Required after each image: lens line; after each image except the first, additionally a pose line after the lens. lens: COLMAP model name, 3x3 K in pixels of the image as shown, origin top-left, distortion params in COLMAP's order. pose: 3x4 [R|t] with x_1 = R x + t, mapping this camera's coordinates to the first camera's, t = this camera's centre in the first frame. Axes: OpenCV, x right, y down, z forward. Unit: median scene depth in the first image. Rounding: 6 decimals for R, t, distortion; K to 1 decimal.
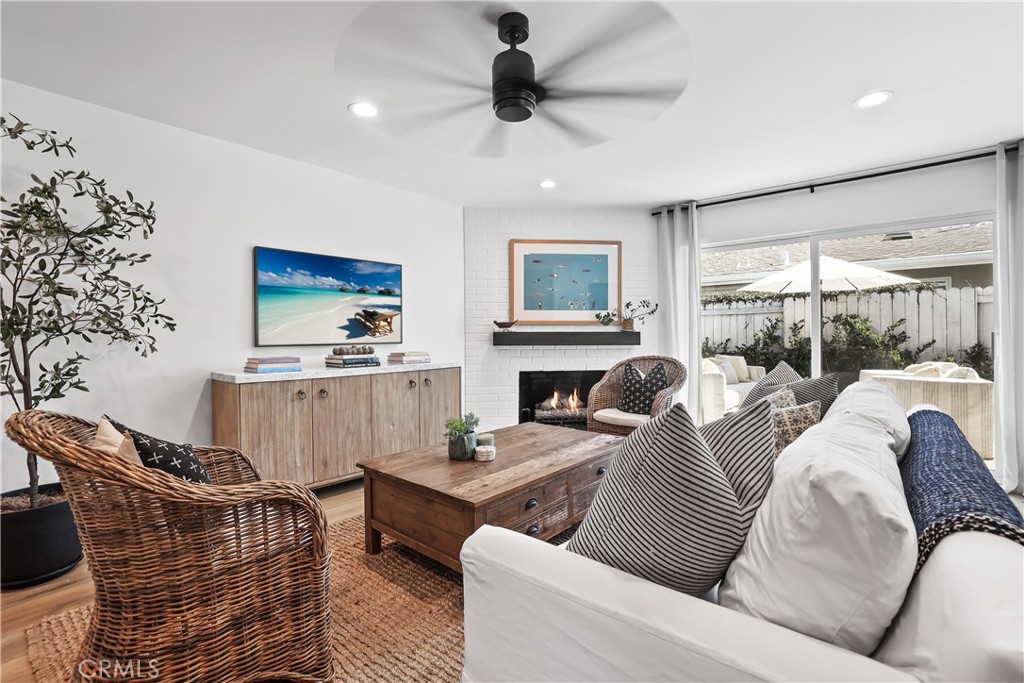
lens RADIAL K [[451.5, 0, 515.6], [0, 451.5, 332.5], [0, 0, 1]] dist [-0.009720, 0.000151]
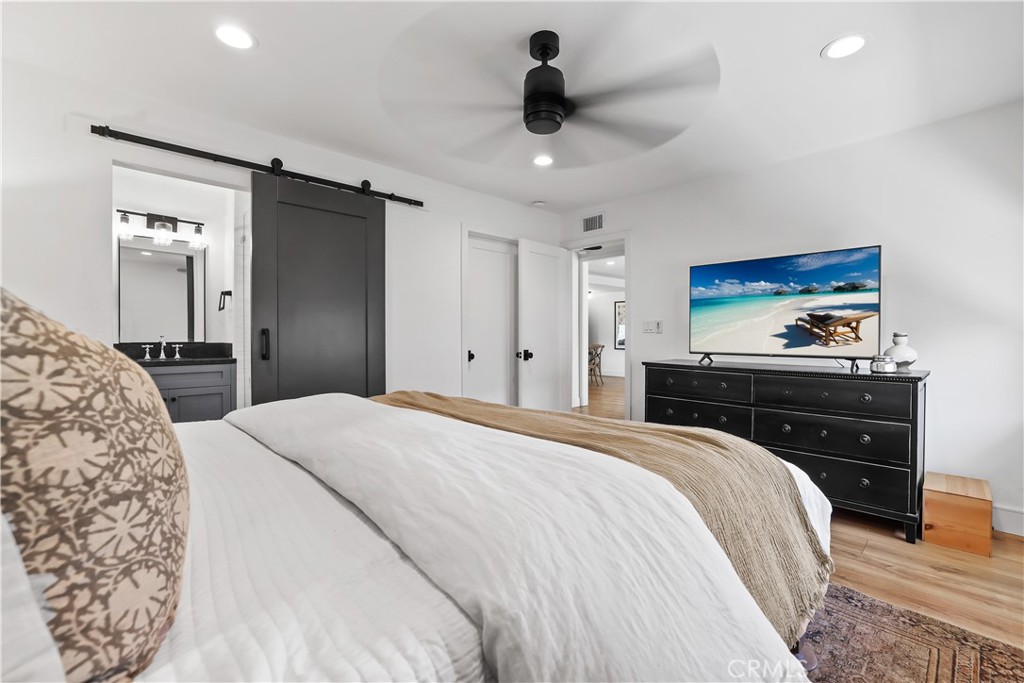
lens RADIAL K [[451.5, 0, 515.6], [0, 451.5, 332.5], [0, 0, 1]] dist [-0.009720, 0.000151]
pose [[-0.063587, 0.001251, -0.997976, 0.505266], [0.008429, 0.999964, 0.000716, -0.020723], [0.997941, -0.008367, -0.063595, 0.510716]]
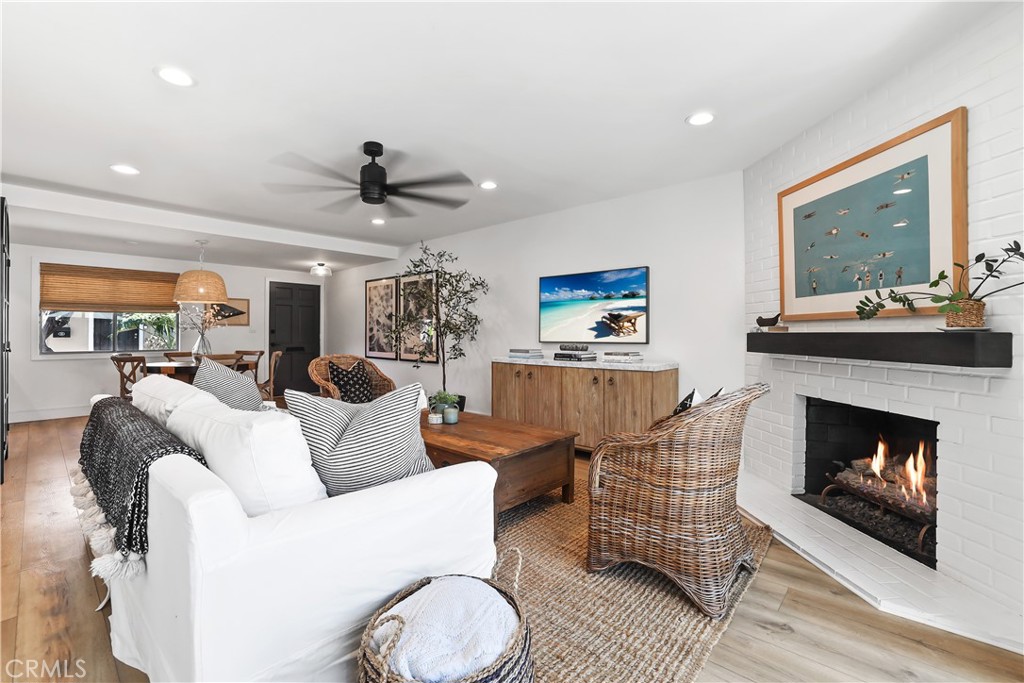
lens RADIAL K [[451.5, 0, 515.6], [0, 451.5, 332.5], [0, 0, 1]] dist [-0.009720, 0.000151]
pose [[-0.007428, 0.004130, -0.999964, 0.803145], [0.003794, 0.999984, 0.004102, -0.006590], [0.999965, -0.003763, -0.007443, 0.758025]]
